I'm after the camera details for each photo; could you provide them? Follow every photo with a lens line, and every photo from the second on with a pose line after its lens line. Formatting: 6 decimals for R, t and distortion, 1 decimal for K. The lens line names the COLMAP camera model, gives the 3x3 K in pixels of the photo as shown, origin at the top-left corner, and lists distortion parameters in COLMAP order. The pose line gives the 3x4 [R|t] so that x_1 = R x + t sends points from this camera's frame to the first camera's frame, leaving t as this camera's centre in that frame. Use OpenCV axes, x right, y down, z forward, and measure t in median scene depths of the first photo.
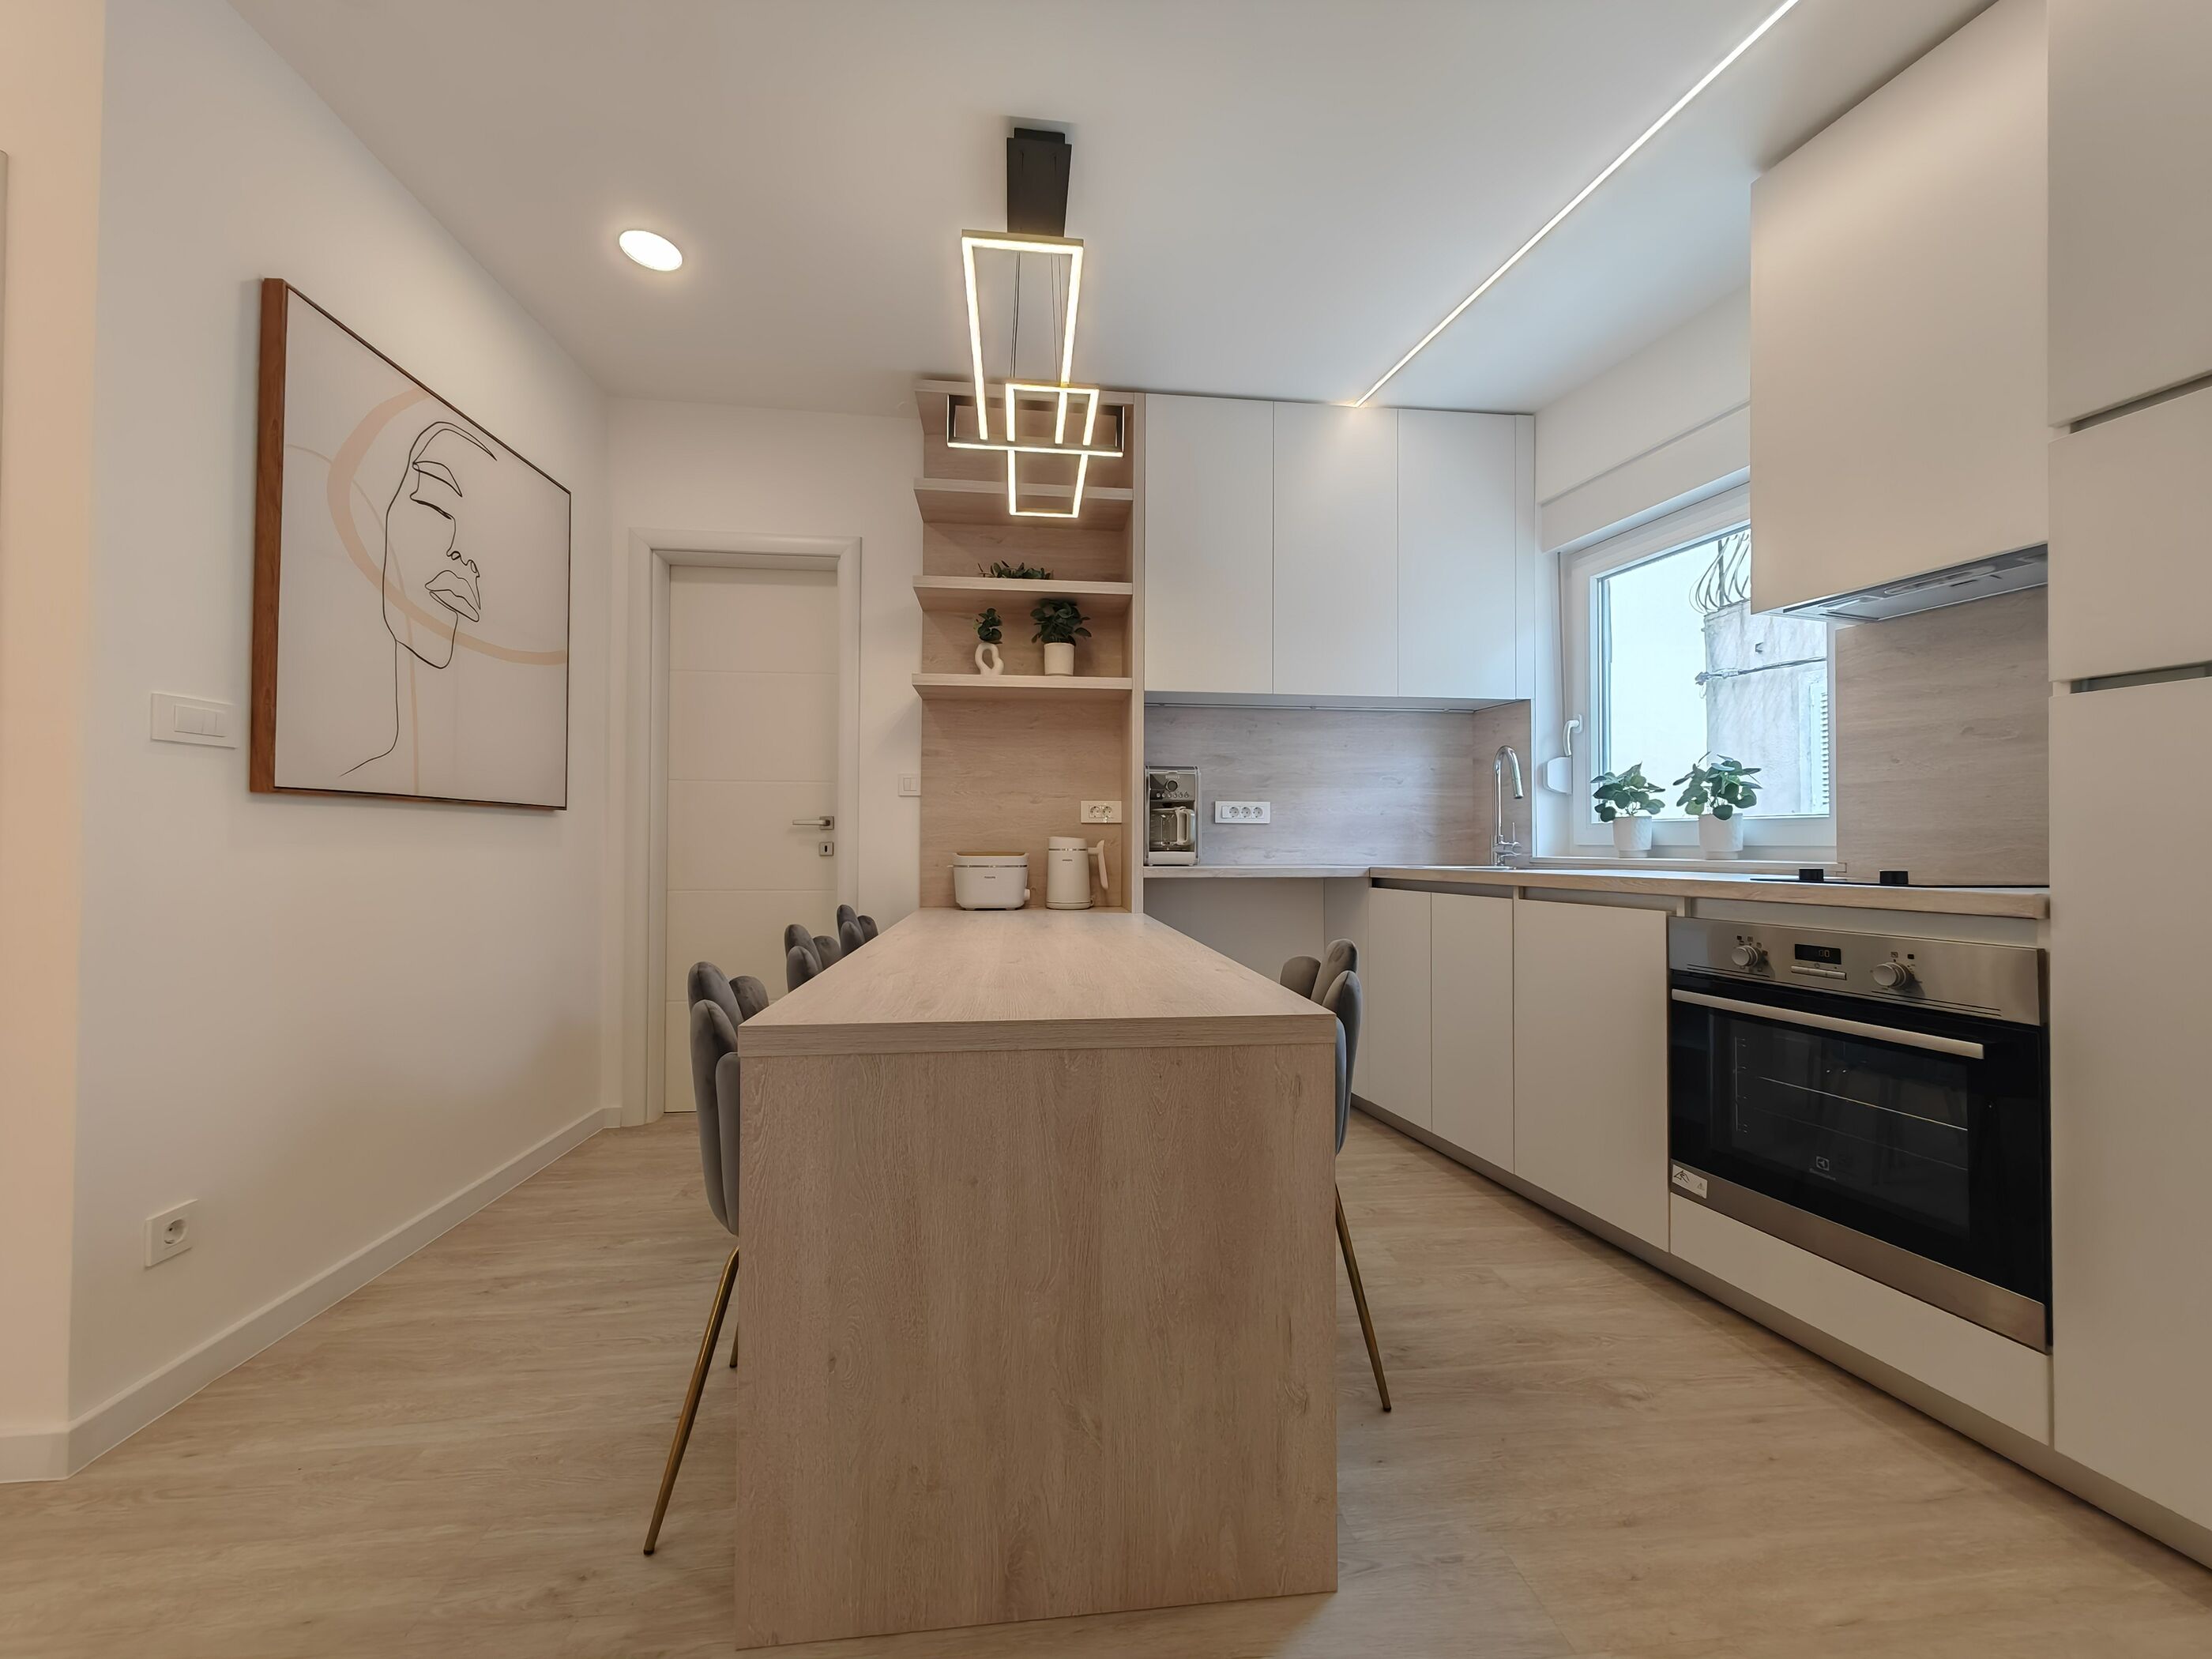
lens RADIAL K [[831.6, 0, 1107.8], [0, 831.6, 836.5], [0, 0, 1]] dist [0.000184, 0.000877]
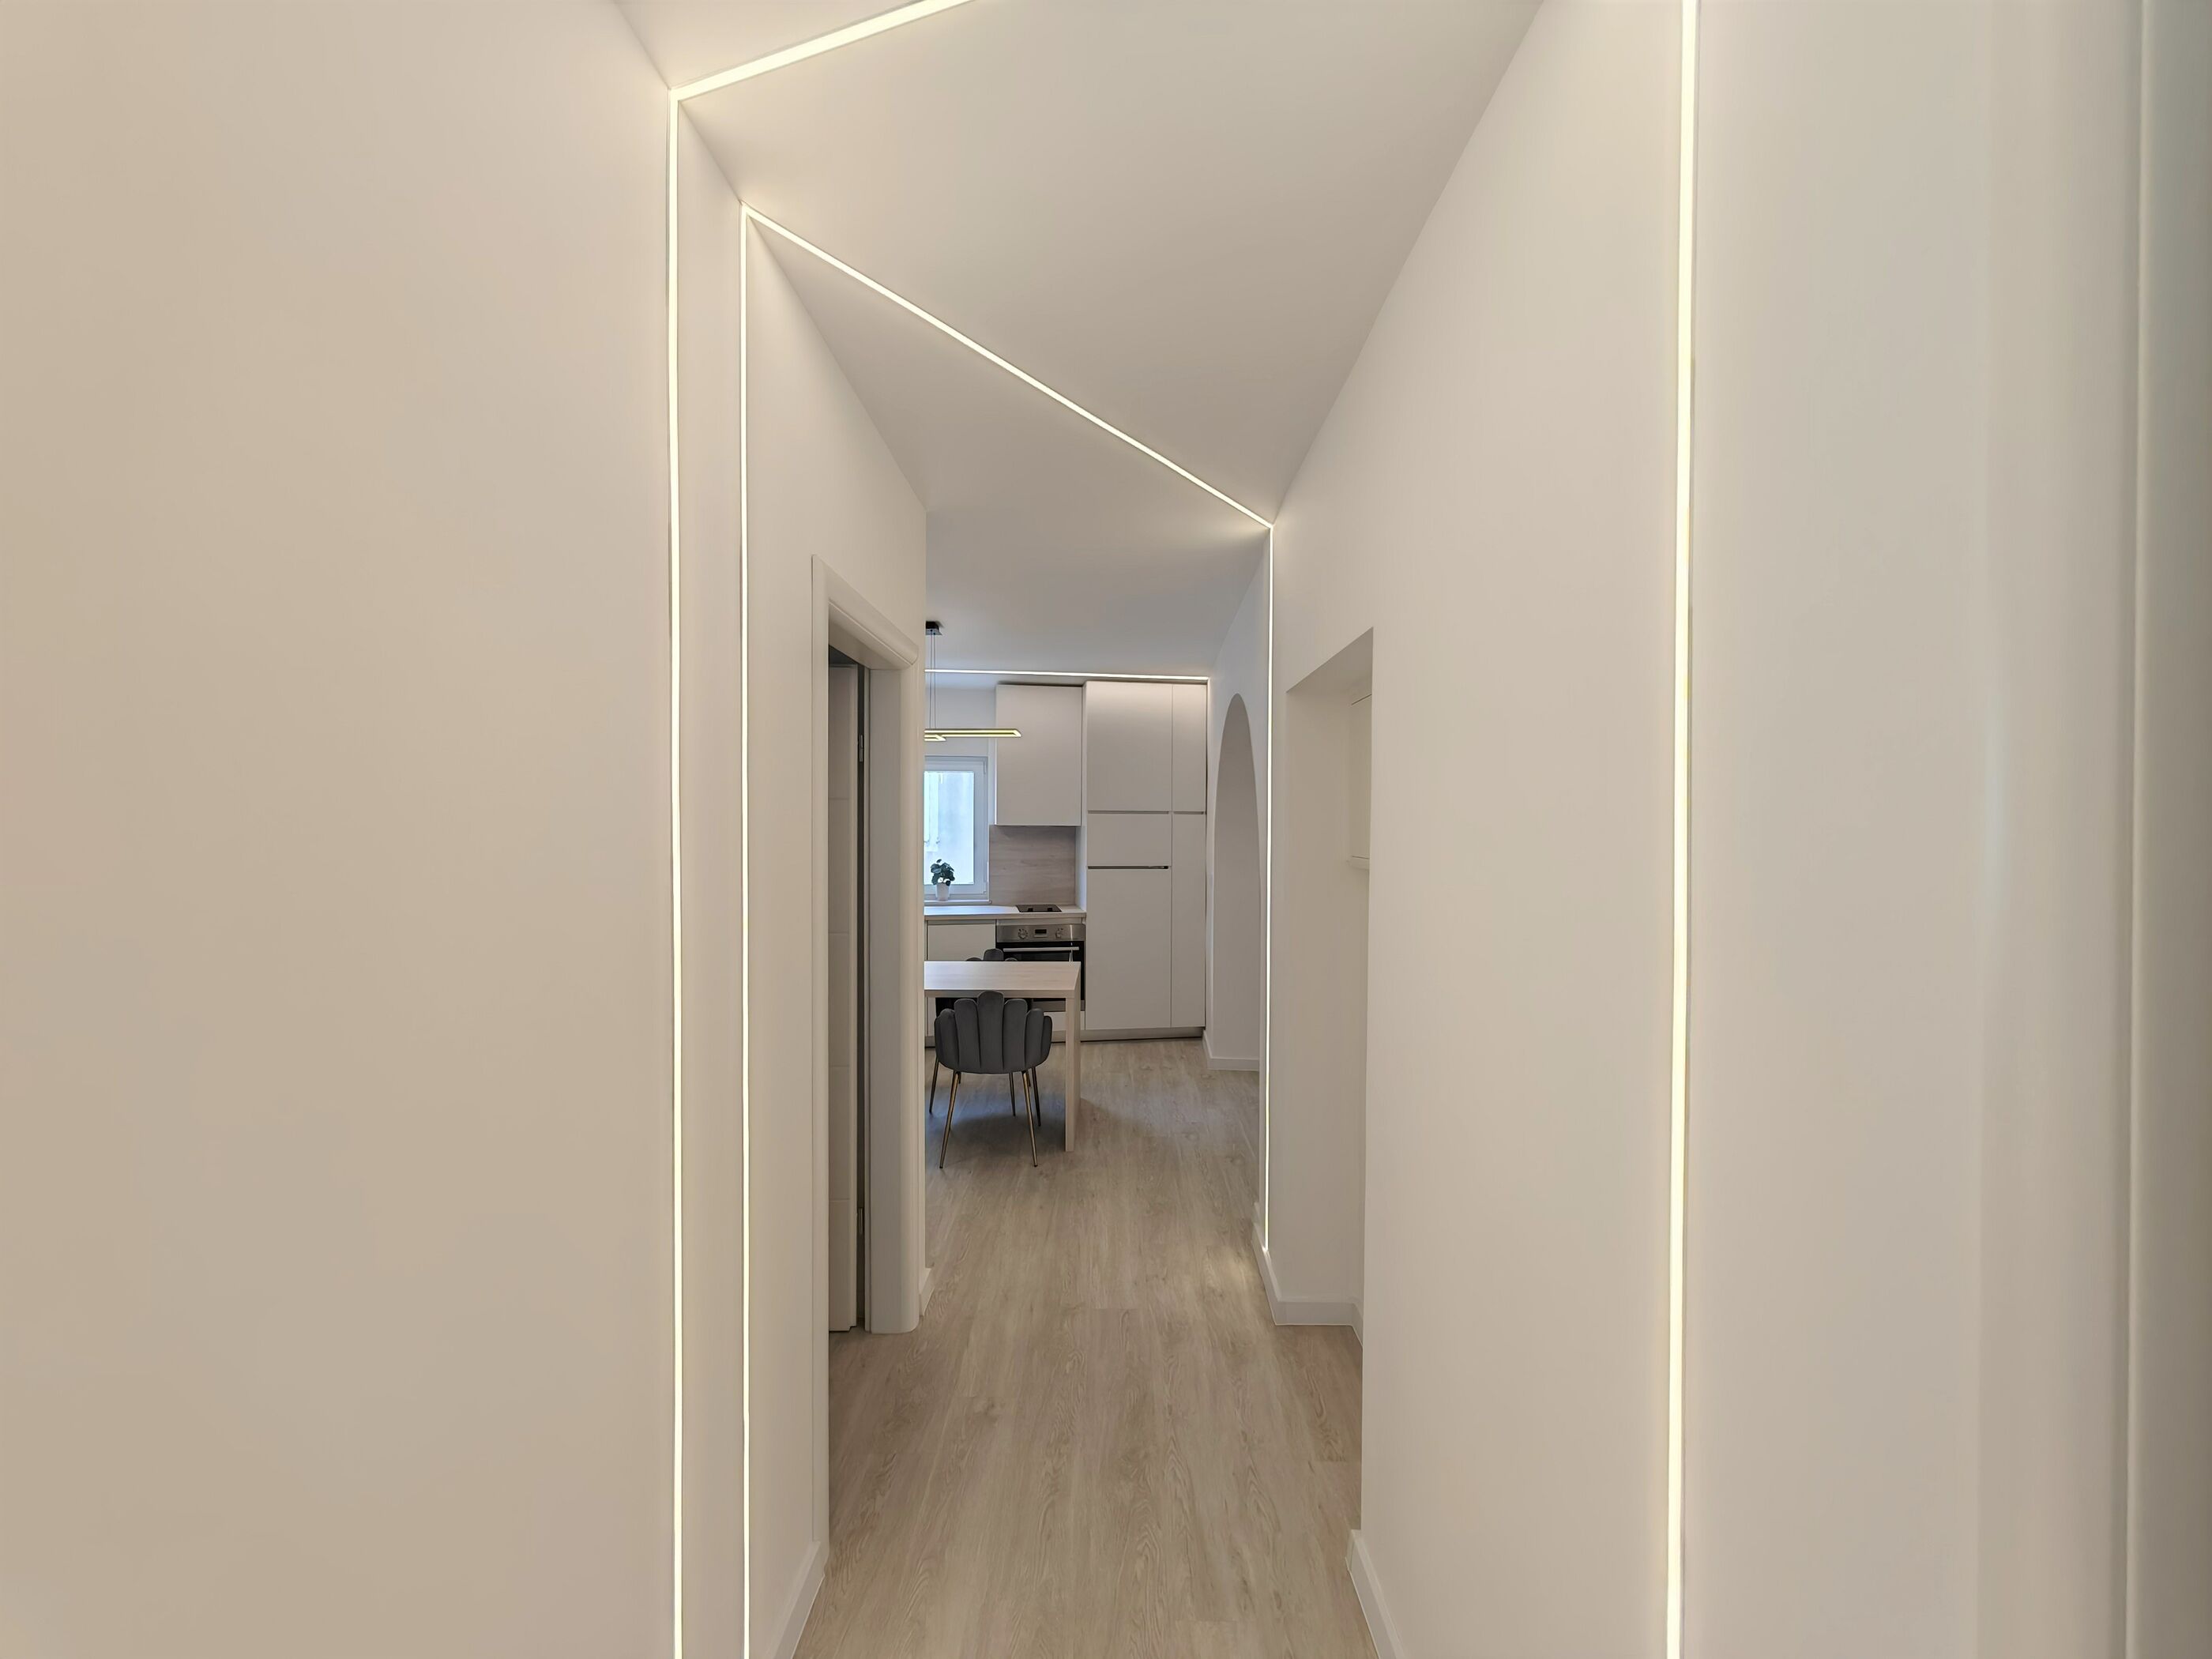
lens RADIAL K [[831.6, 0, 1116.0], [0, 831.6, 820.8], [0, 0, 1]] dist [0.000184, 0.000877]
pose [[0.106147, -0.001496, 0.994349, -1.996649], [-0.012626, 0.999916, 0.002852, -0.261833], [-0.994270, -0.012858, 0.106119, 0.199659]]
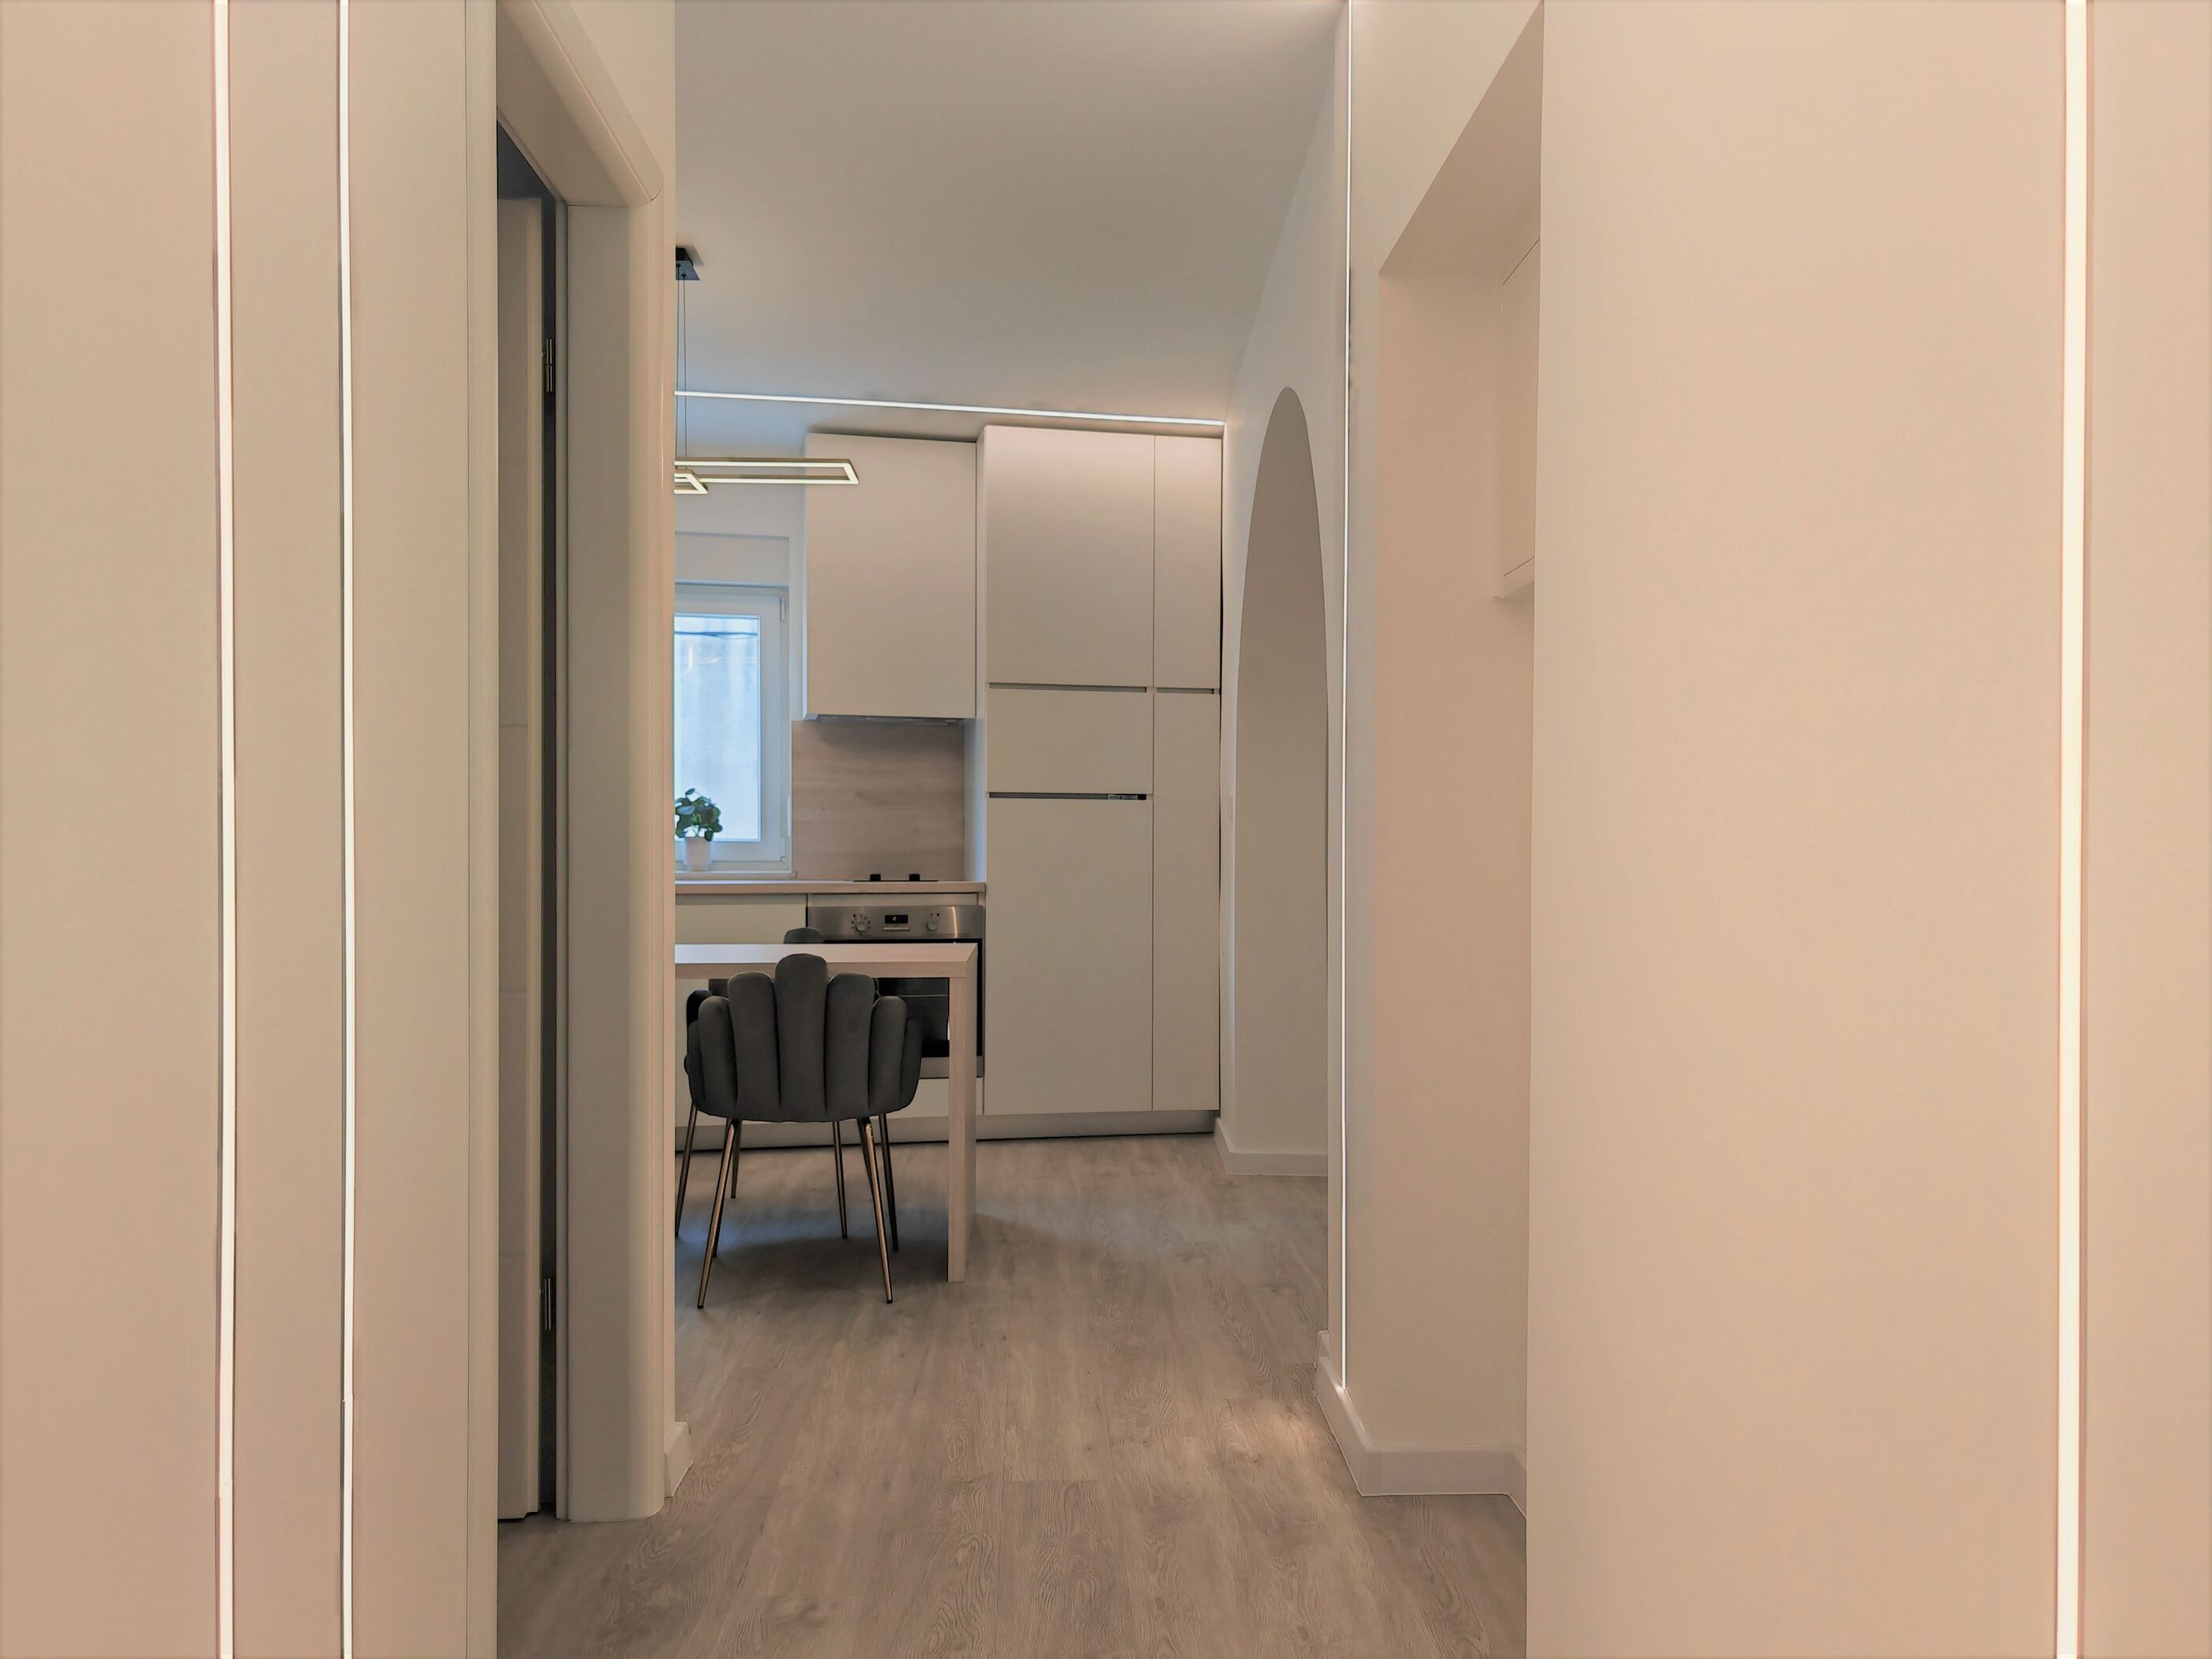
lens RADIAL K [[1658.3, 0, 1114.0], [0, 1658.3, 842.0], [0, 0, 1]] dist [0.007704, -0.005635]
pose [[0.060514, 0.004766, 0.998156, -2.030218], [-0.010809, 0.999933, -0.004120, -0.016548], [-0.998109, -0.010539, 0.060561, 0.203385]]
